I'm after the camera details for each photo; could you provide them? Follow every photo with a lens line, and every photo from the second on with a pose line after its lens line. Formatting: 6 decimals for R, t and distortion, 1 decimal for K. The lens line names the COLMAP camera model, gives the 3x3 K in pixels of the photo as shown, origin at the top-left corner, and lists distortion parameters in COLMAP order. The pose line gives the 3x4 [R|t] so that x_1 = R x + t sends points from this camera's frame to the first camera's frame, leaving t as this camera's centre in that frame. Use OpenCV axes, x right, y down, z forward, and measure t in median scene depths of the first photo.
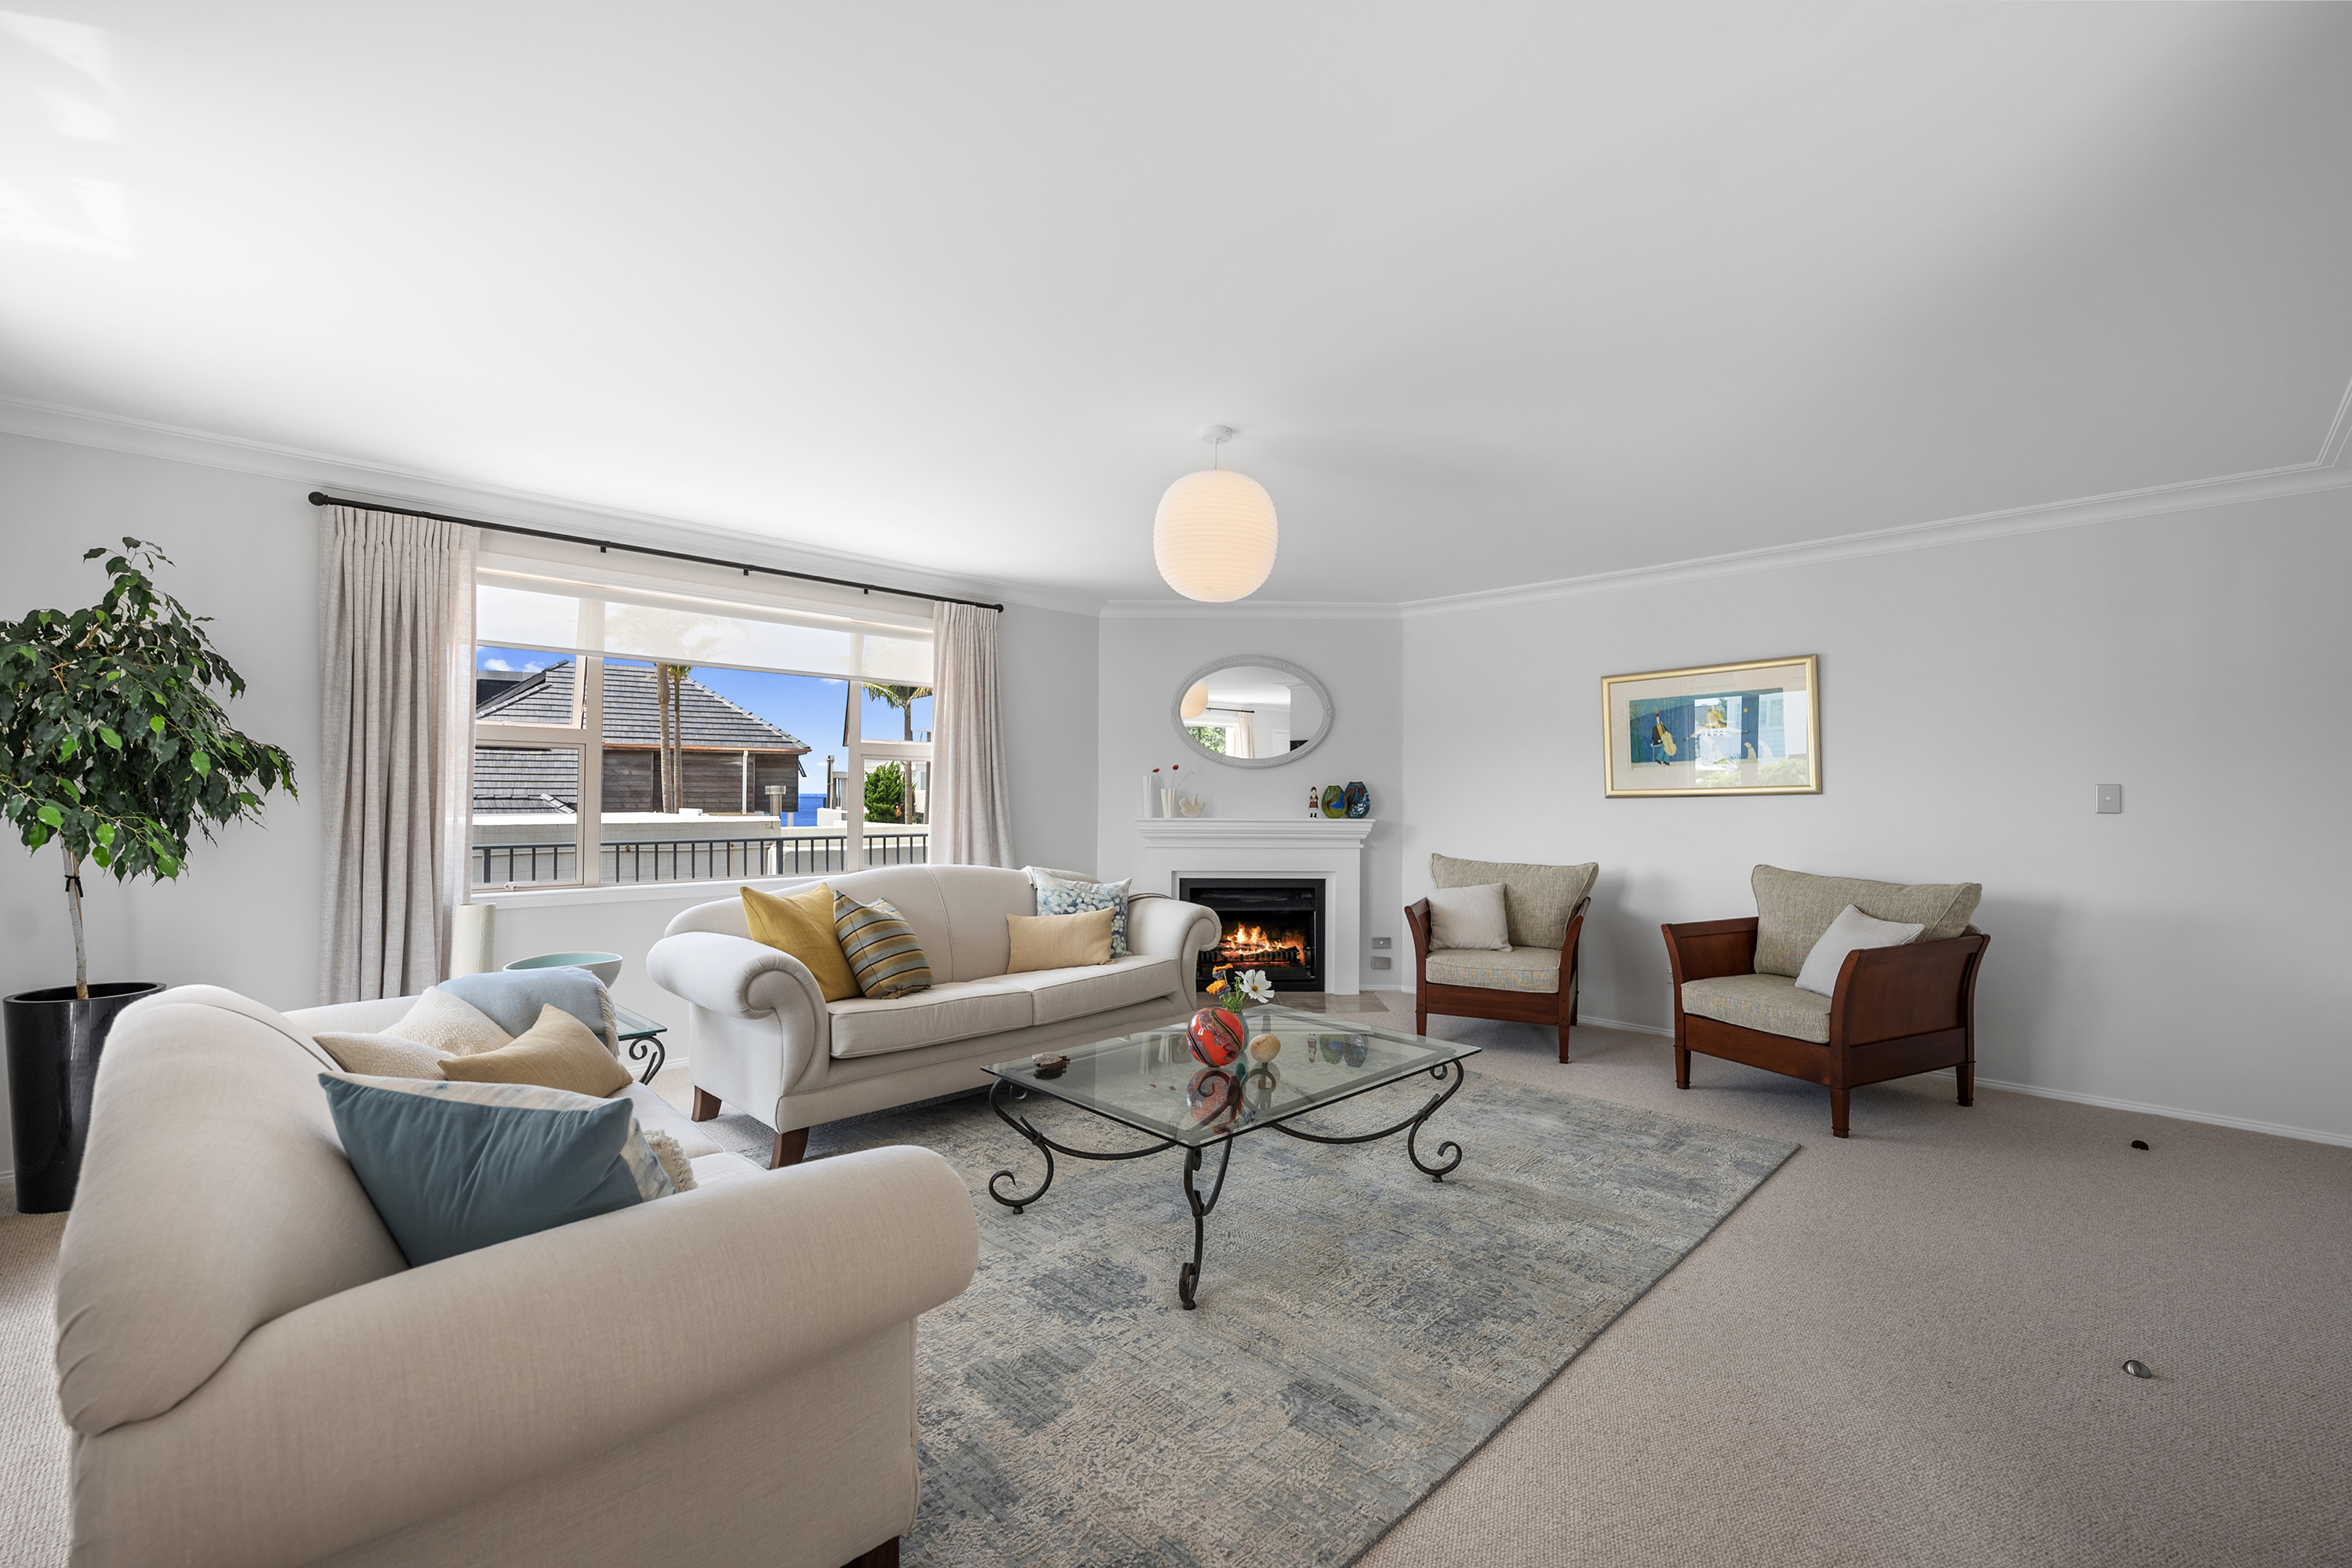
lens RADIAL K [[1006.8, 0, 1174.8], [0, 1006.8, 782.2], [0, 0, 1]] dist [-0.001239, 0.000027]
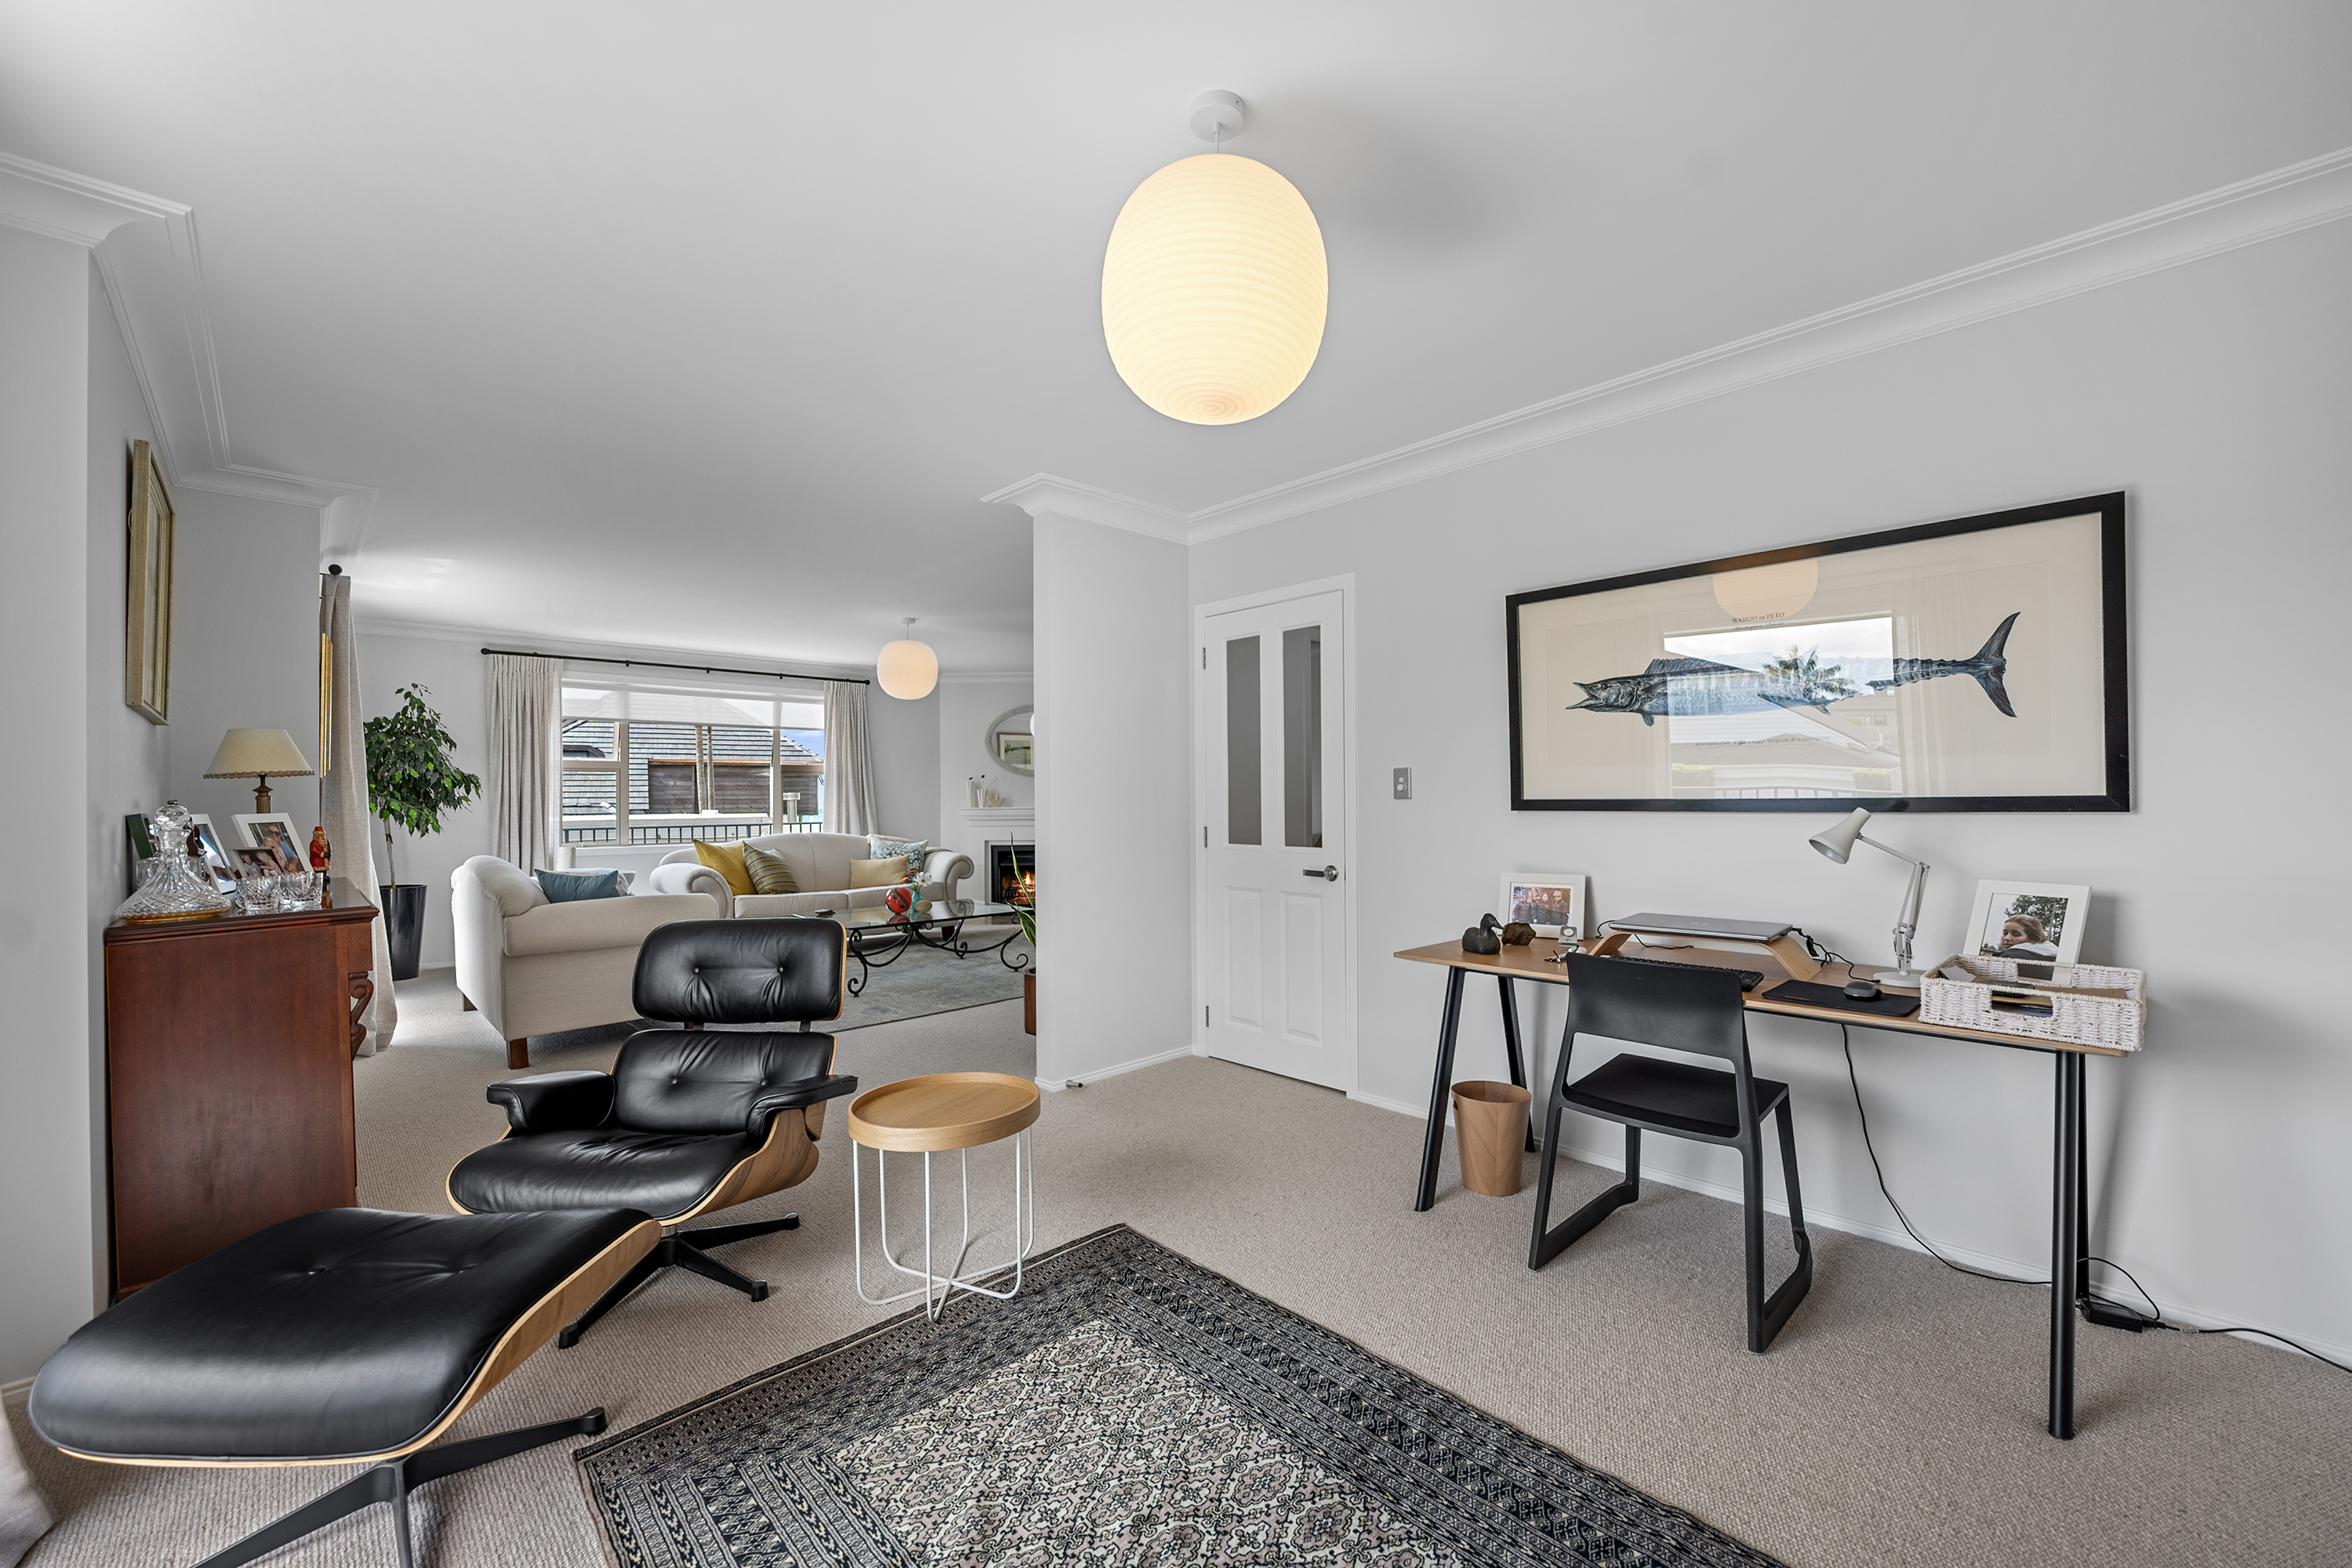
lens RADIAL K [[953.2, 0, 1174.6], [0, 953.2, 790.4], [0, 0, 1]] dist [0.001059, -0.000408]
pose [[0.999708, -0.012653, -0.020605, 0.537334], [0.012763, 0.999905, 0.005215, 0.006450], [0.020537, -0.005477, 0.999774, -0.837972]]
